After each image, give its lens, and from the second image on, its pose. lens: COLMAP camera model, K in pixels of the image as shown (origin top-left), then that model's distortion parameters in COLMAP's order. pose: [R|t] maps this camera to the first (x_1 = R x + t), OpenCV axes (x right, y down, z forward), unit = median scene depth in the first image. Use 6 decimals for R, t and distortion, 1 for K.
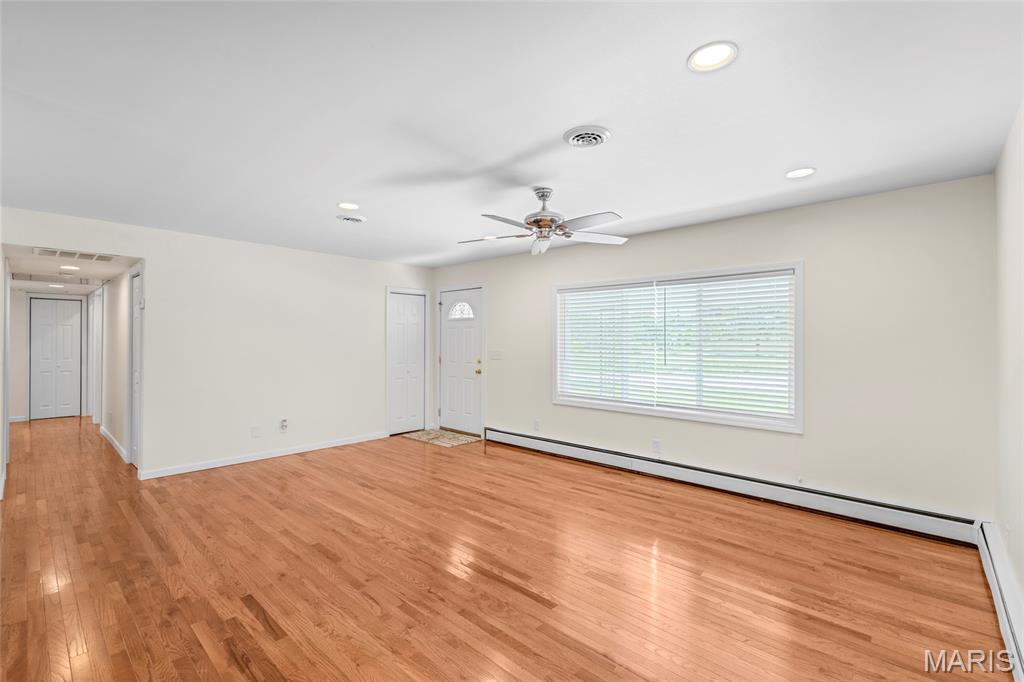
lens RADIAL K [[453.0, 0, 512.0], [0, 453.0, 341.0], [0, 0, 1]] dist [0.002978, 0.000346]
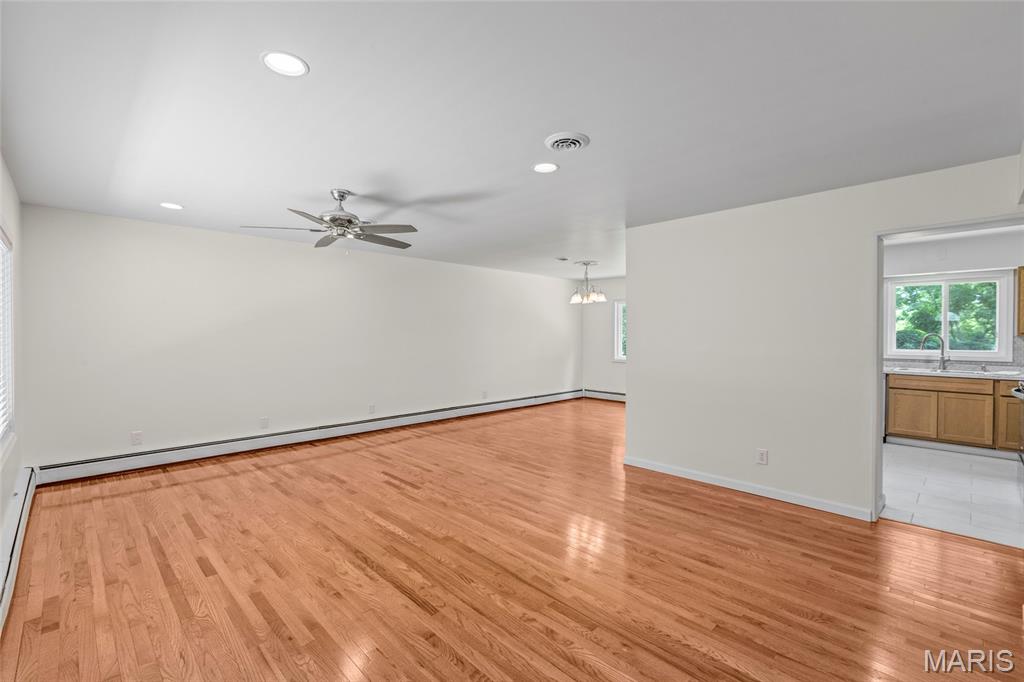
lens RADIAL K [[453.0, 0, 512.0], [0, 453.0, 341.0], [0, 0, 1]] dist [0.002978, 0.000346]
pose [[-0.999013, -0.004001, 0.044231, -0.354254], [-0.003373, 0.999893, 0.014267, 0.001194], [-0.044283, 0.014104, -0.998919, 1.898154]]
